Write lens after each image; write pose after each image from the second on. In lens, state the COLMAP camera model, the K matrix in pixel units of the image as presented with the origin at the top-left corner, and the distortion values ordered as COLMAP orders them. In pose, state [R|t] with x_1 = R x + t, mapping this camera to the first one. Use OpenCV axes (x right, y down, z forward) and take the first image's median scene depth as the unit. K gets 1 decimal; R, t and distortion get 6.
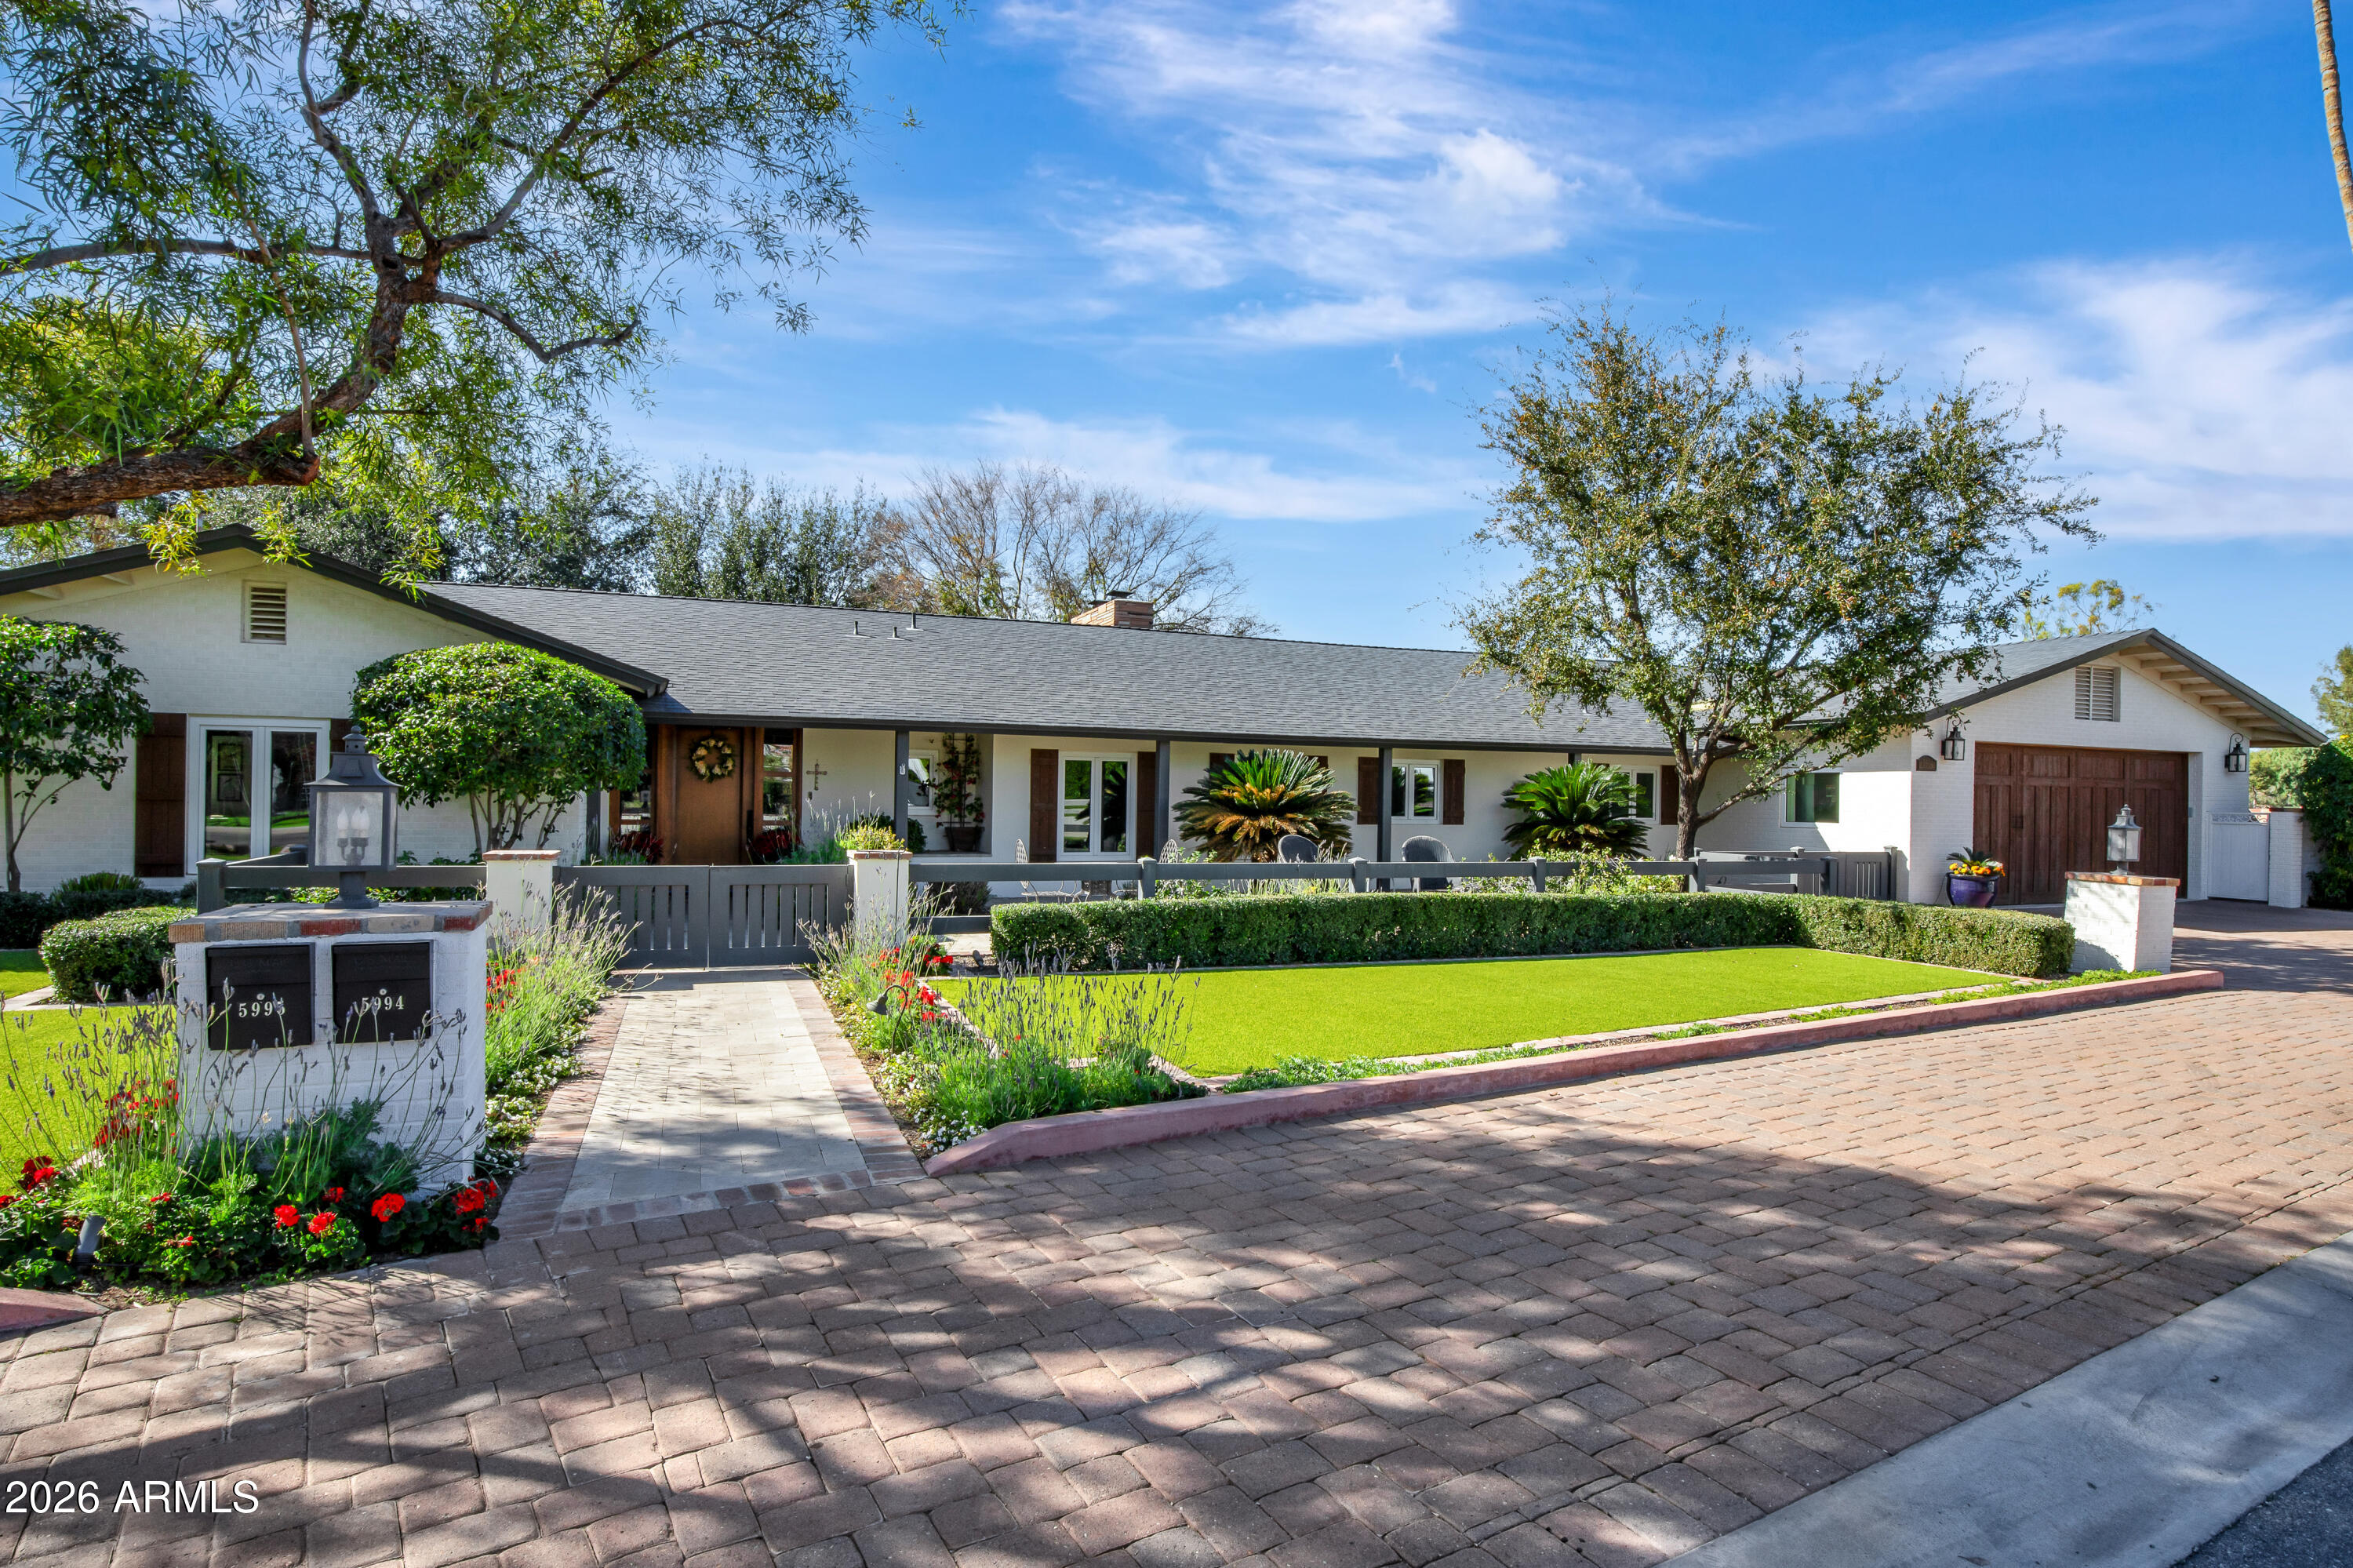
lens RADIAL K [[1219.7, 0, 1176.3], [0, 1219.7, 806.5], [0, 0, 1]] dist [-0.024443, -0.000035]
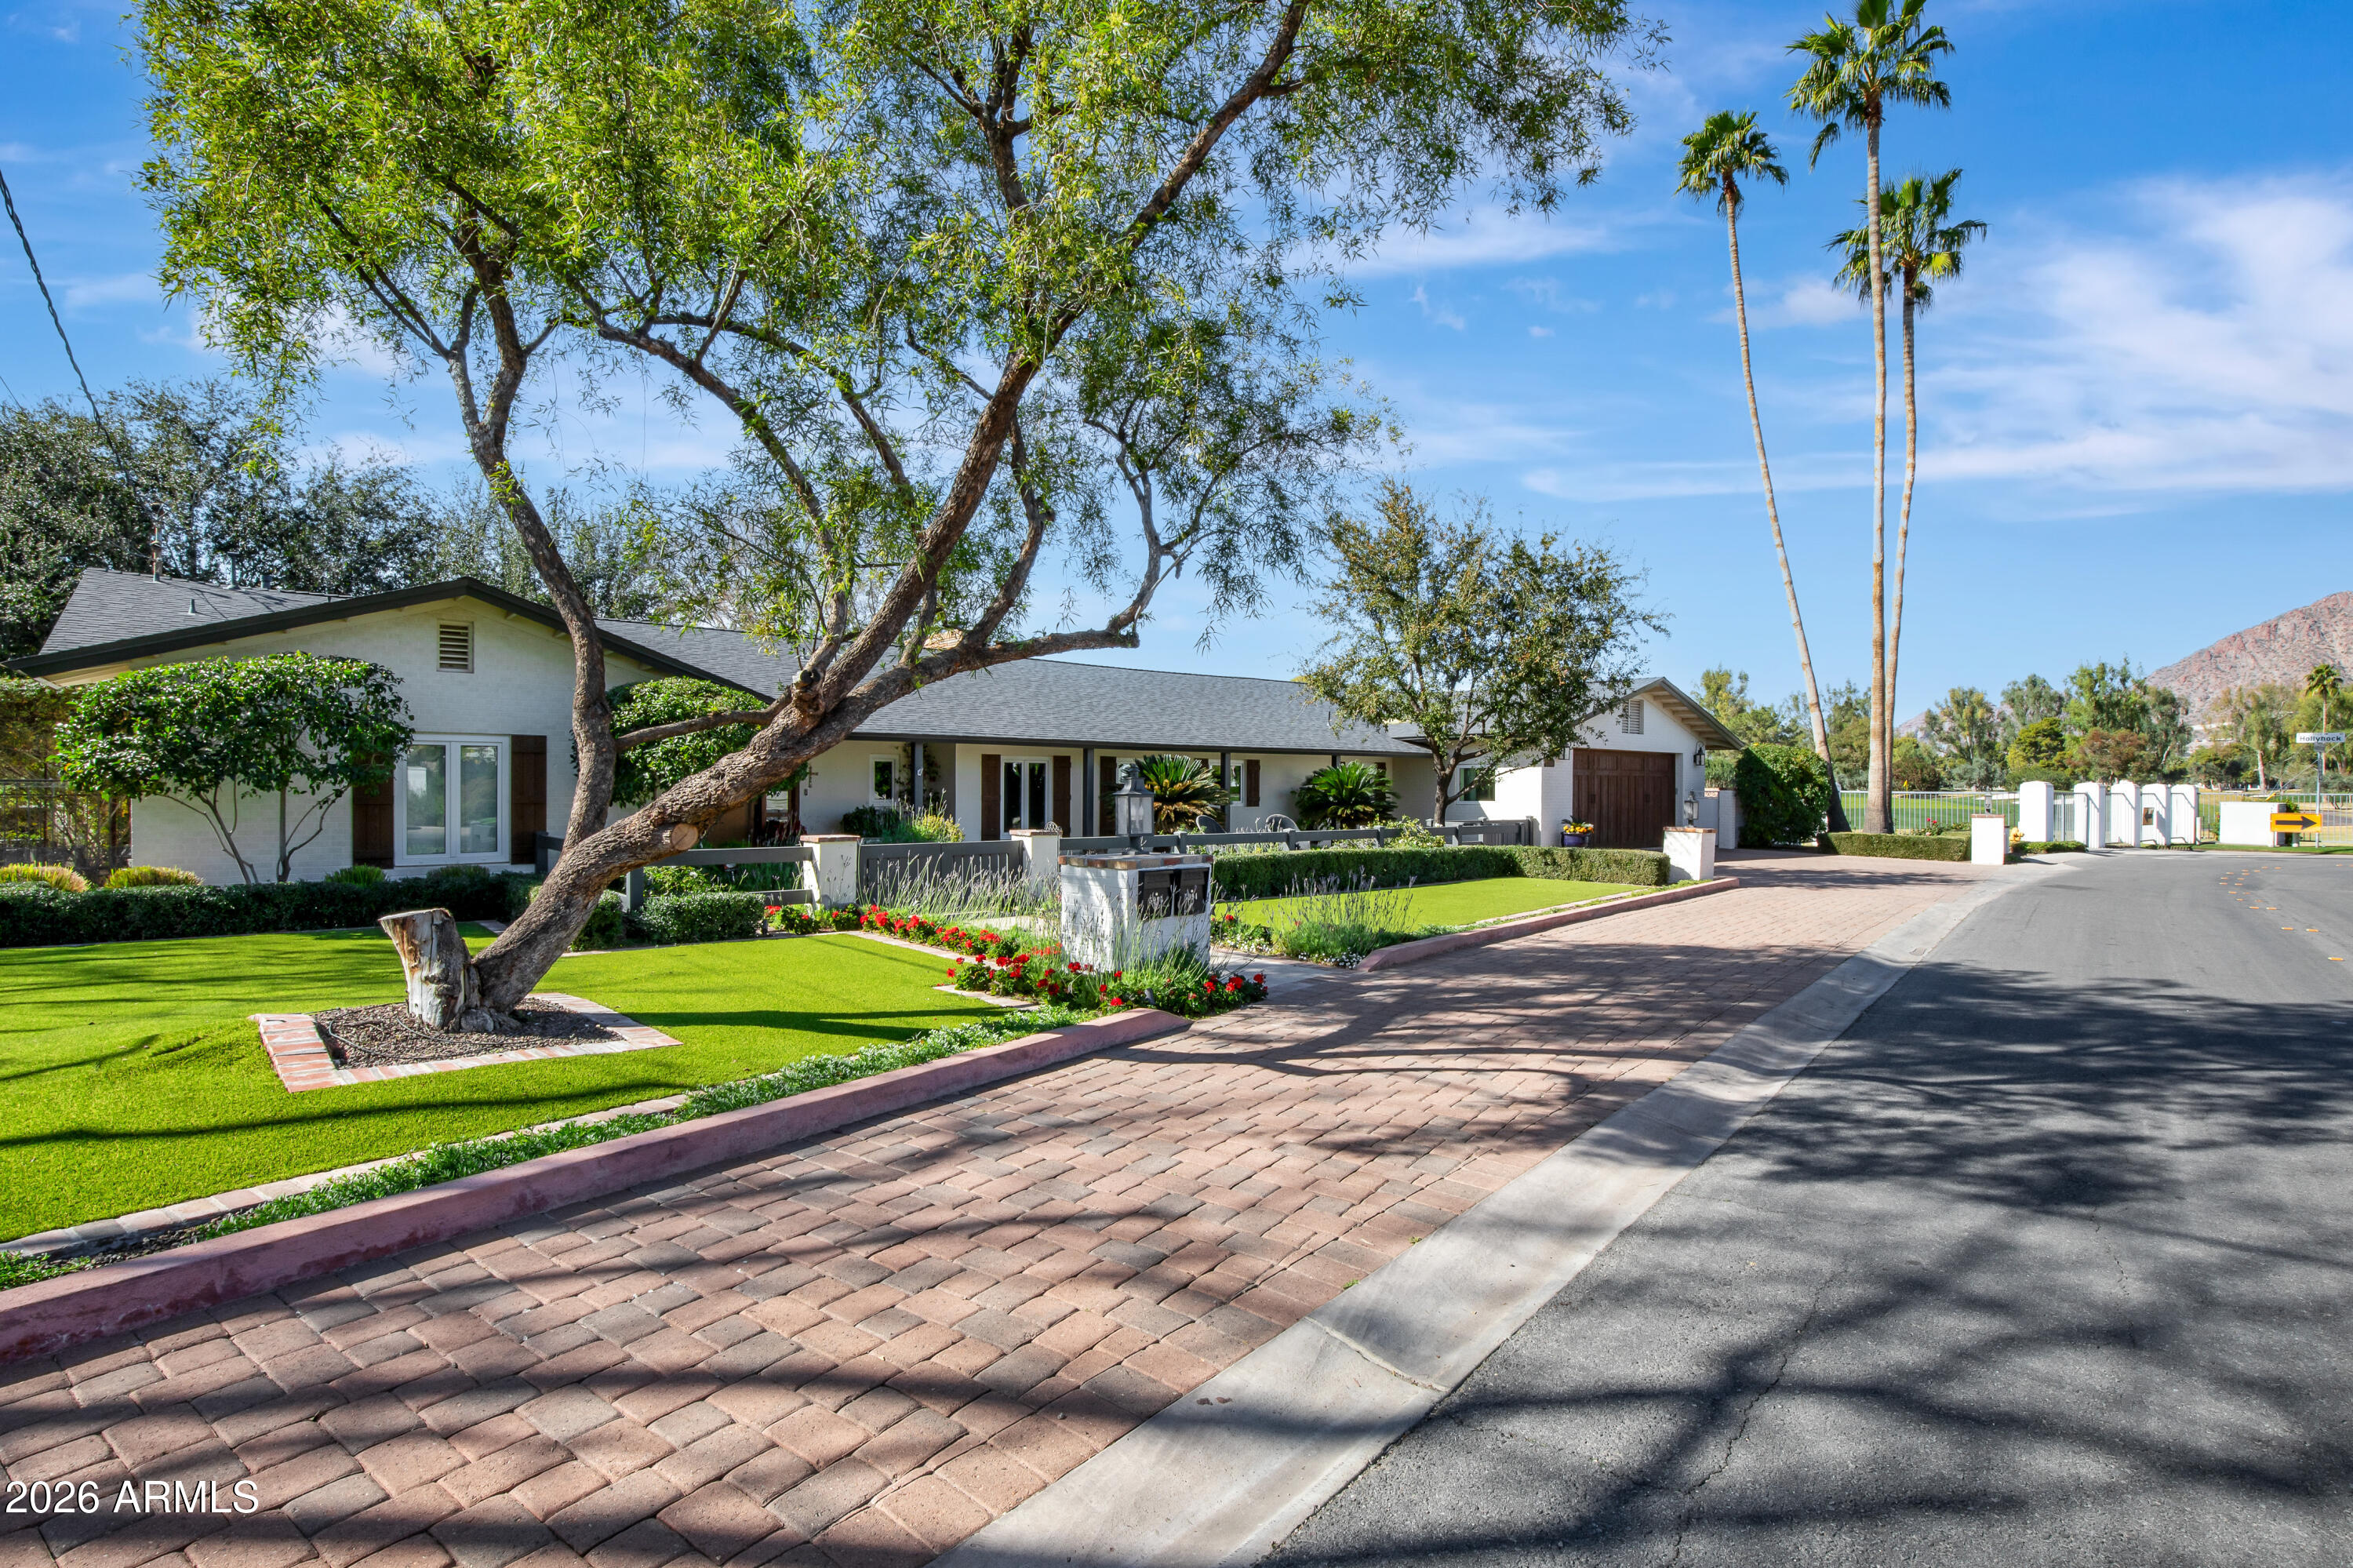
lens RADIAL K [[1119.9, 0, 1188.5], [0, 1119.9, 792.4], [0, 0, 1]] dist [-0.039292, 0.010818]
pose [[0.940839, -0.013562, 0.338583, -0.317750], [0.014010, 0.999901, 0.001121, -0.004473], [-0.338565, 0.003689, 0.940936, -0.202745]]
